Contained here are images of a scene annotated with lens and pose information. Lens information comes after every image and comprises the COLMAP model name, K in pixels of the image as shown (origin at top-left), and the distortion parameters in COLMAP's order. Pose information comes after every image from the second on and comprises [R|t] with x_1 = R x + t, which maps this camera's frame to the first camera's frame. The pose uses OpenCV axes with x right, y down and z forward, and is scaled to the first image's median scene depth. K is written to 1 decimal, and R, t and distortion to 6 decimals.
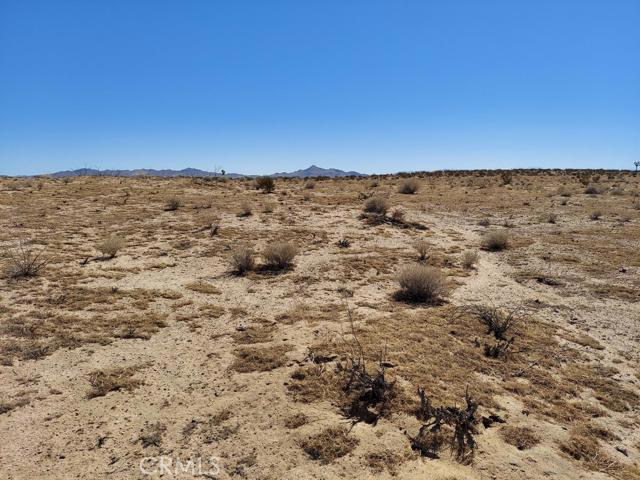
lens RADIAL K [[447.2, 0, 320.0], [0, 447.2, 240.1], [0, 0, 1]] dist [0.034389, -0.005141]
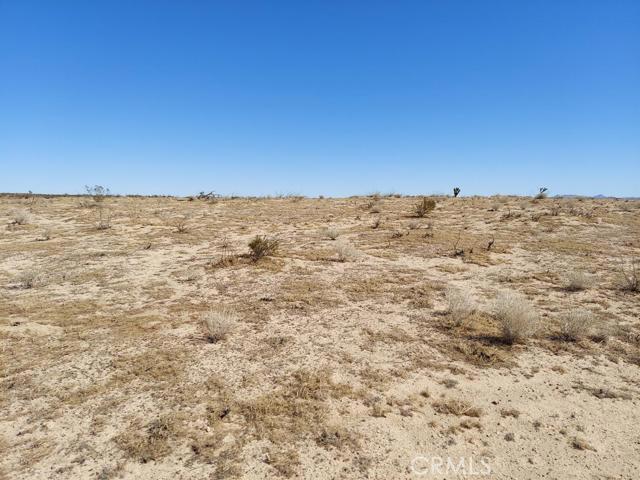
lens RADIAL K [[447.2, 0, 320.0], [0, 447.2, 241.1], [0, 0, 1]] dist [0.034389, -0.005141]
pose [[0.389083, 0.094278, -0.916366, 0.035194], [-0.134454, 0.989909, 0.044756, 0.015613], [0.911338, 0.105796, 0.397833, -0.121493]]
